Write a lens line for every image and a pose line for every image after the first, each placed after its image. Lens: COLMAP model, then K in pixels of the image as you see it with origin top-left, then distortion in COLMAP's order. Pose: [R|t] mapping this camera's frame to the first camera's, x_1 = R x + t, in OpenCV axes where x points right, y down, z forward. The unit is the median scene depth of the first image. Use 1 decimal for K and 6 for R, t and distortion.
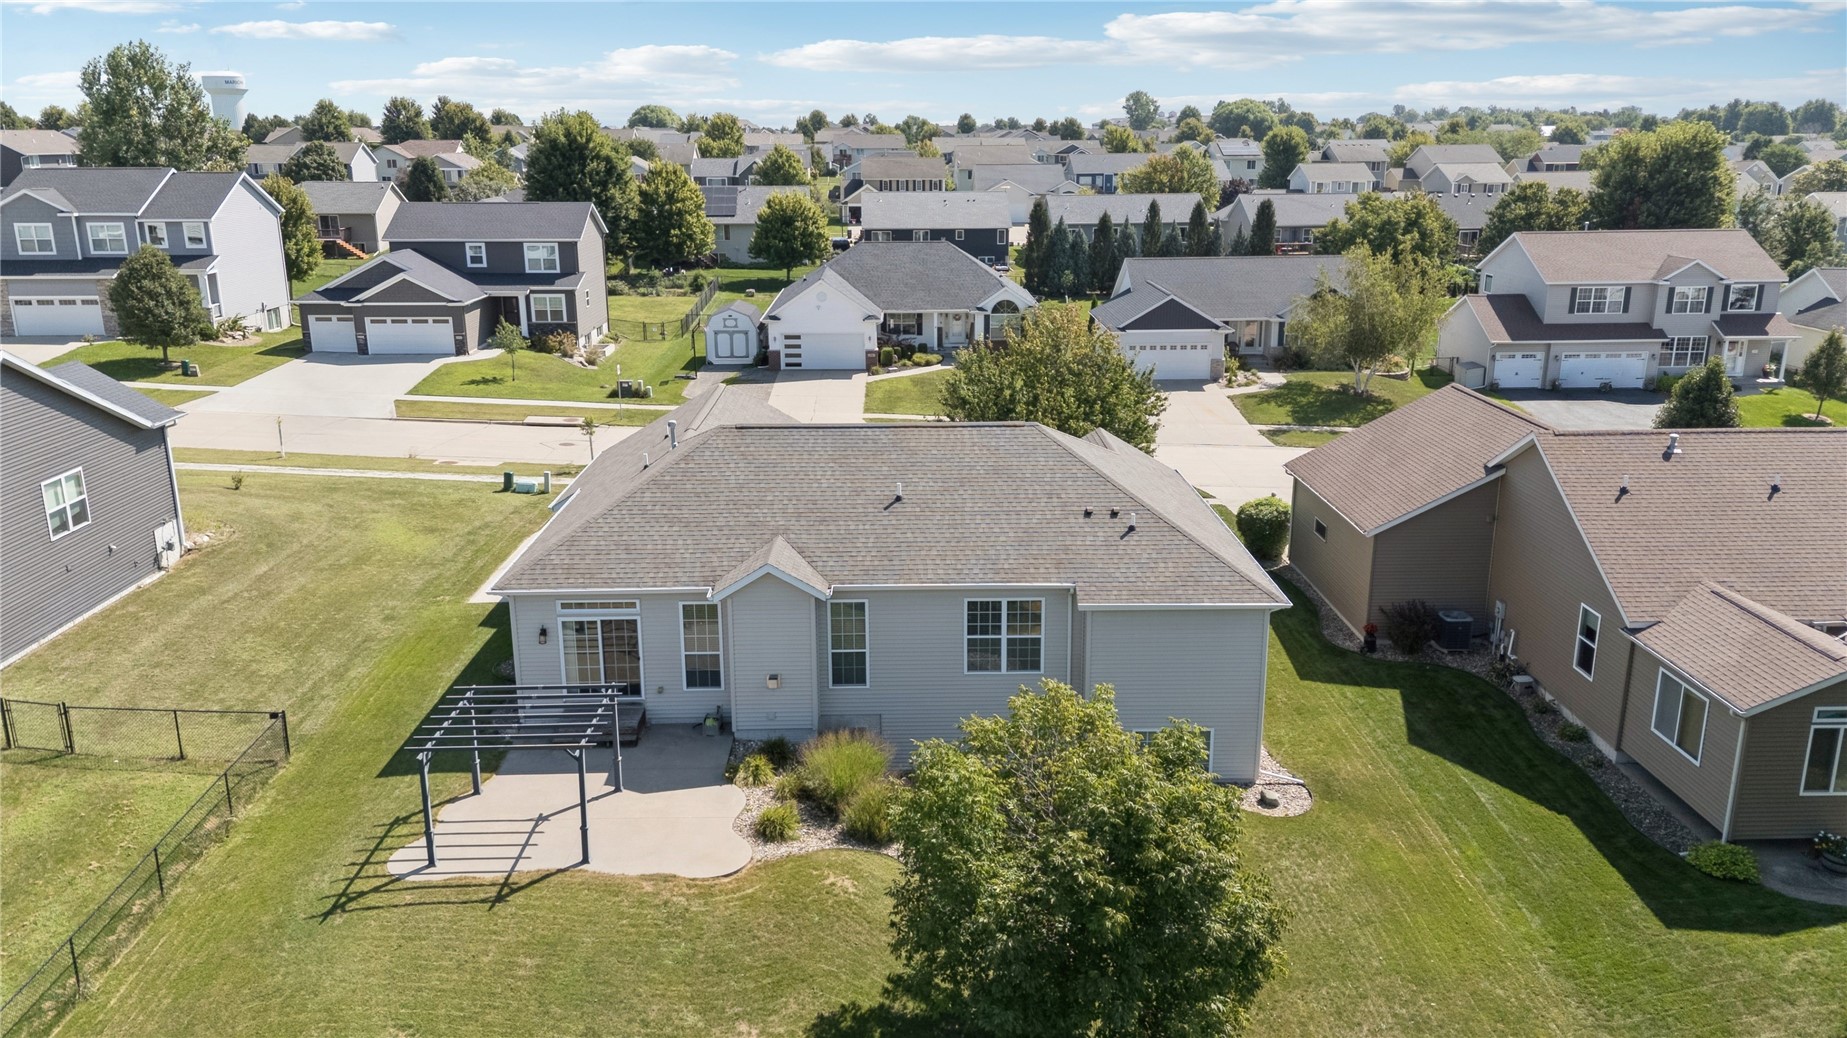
lens RADIAL K [[1366.4, 0, 940.4], [0, 1366.4, 523.2], [0, 0, 1]] dist [0.061290, -0.058701]
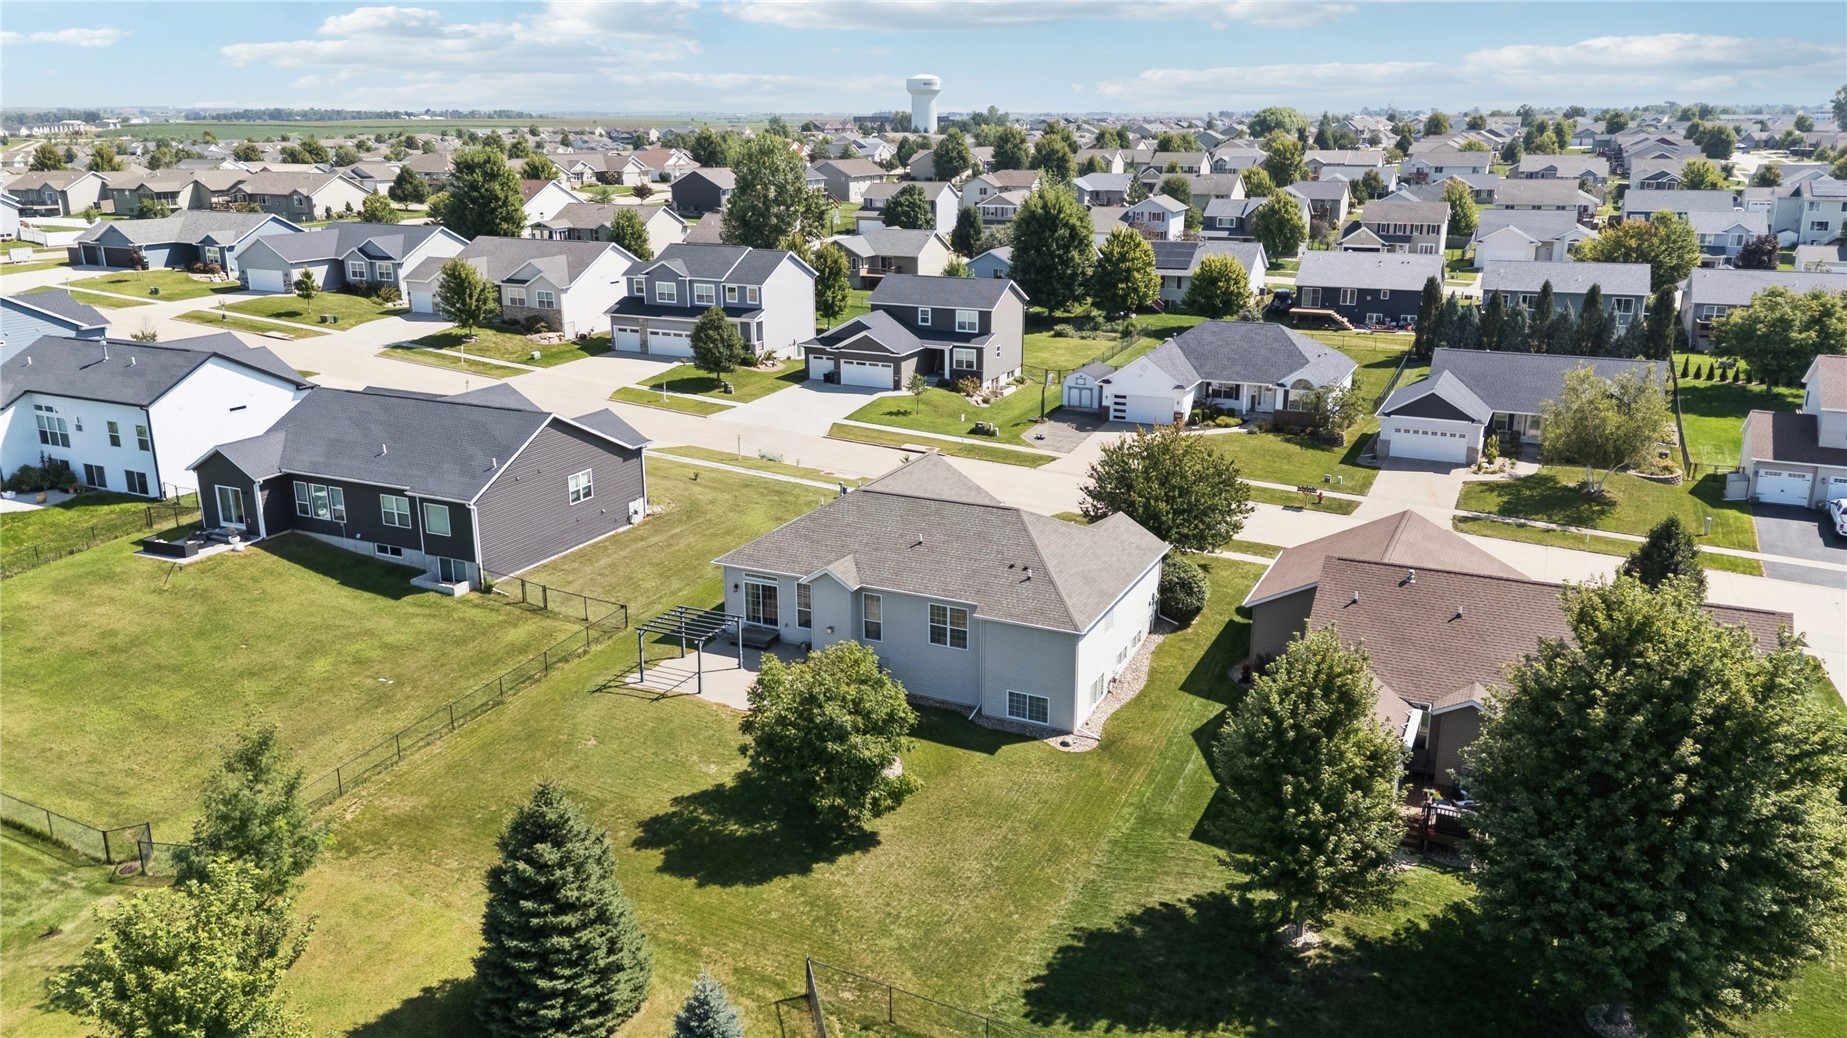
lens RADIAL K [[1366.4, 0, 924.8], [0, 1366.4, 526.7], [0, 0, 1]] dist [0.061290, -0.058701]
pose [[0.891420, 0.130071, -0.434111, 0.310028], [-0.122714, 0.991418, 0.045069, -0.049860], [0.436247, 0.013096, 0.899731, -0.254757]]
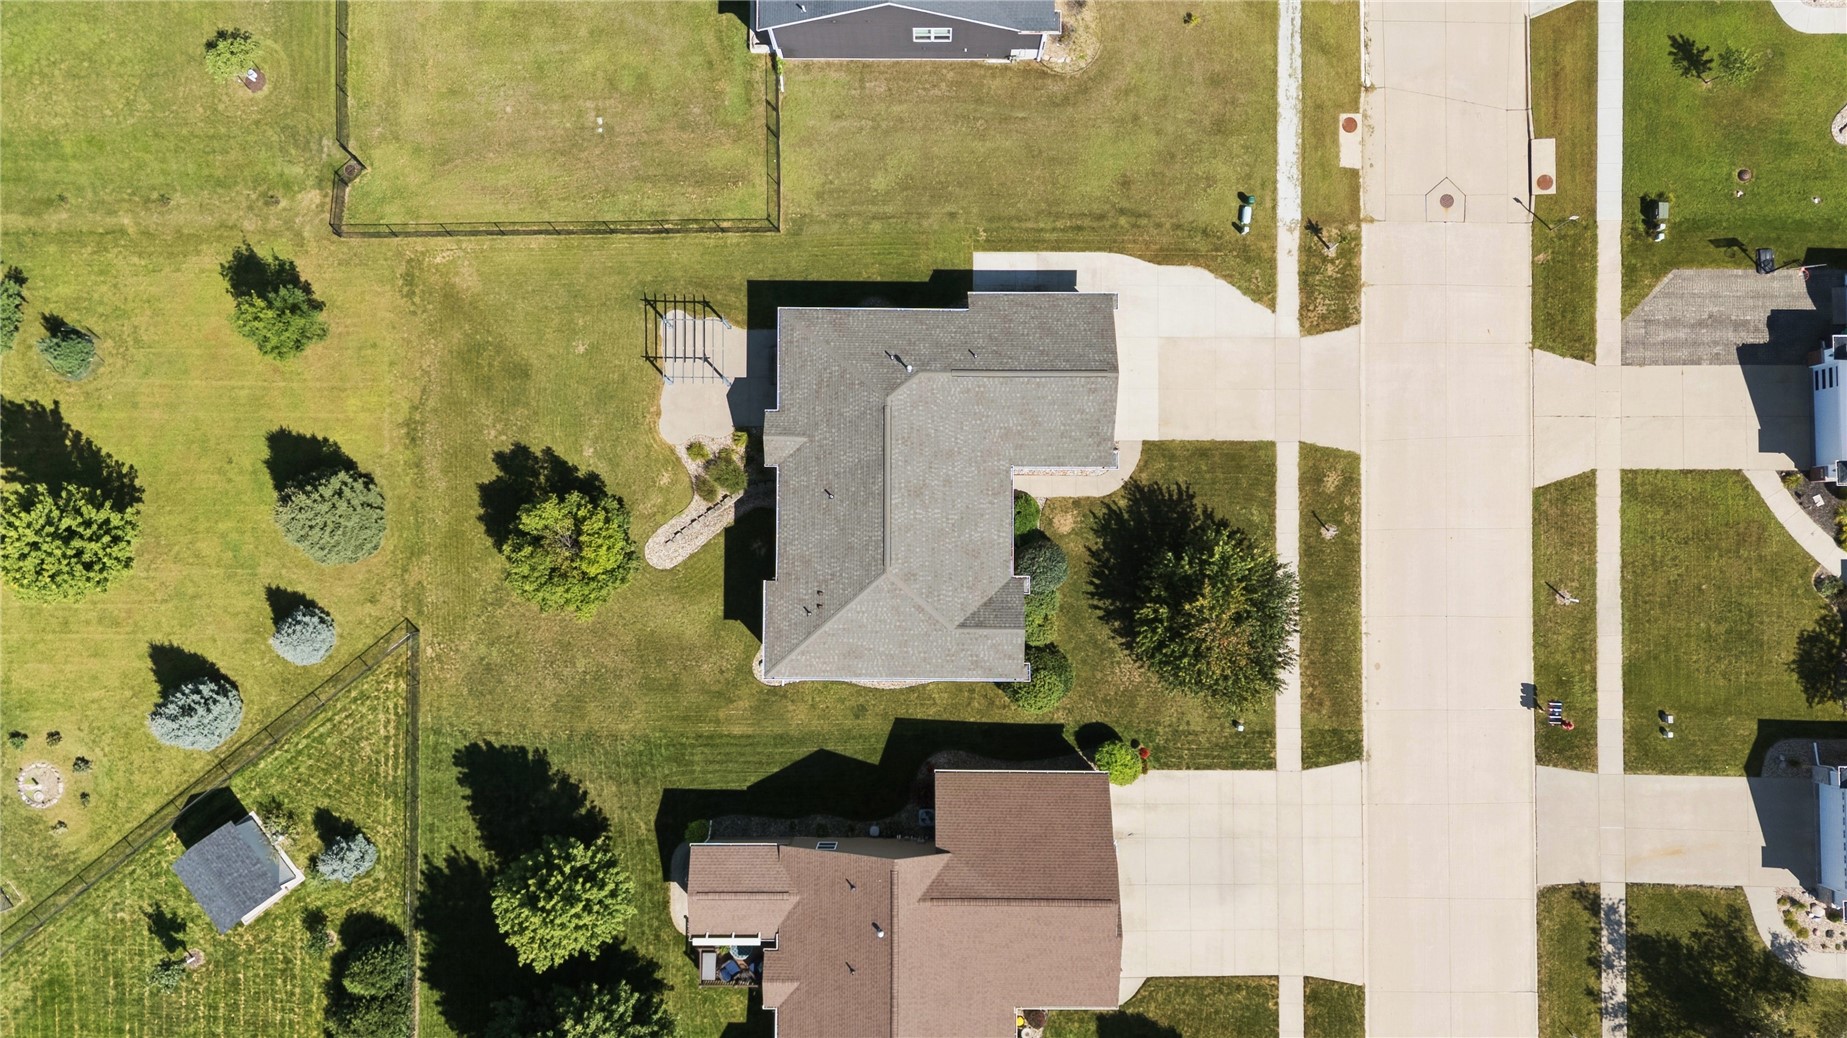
lens RADIAL K [[1366.4, 0, 913.6], [0, 1366.4, 513.3], [0, 0, 1]] dist [0.061290, -0.058701]
pose [[-0.030731, 0.998479, -0.045764, 0.033035], [-0.261087, 0.036177, 0.964637, -0.785941], [0.964826, 0.041593, 0.259578, 0.249946]]
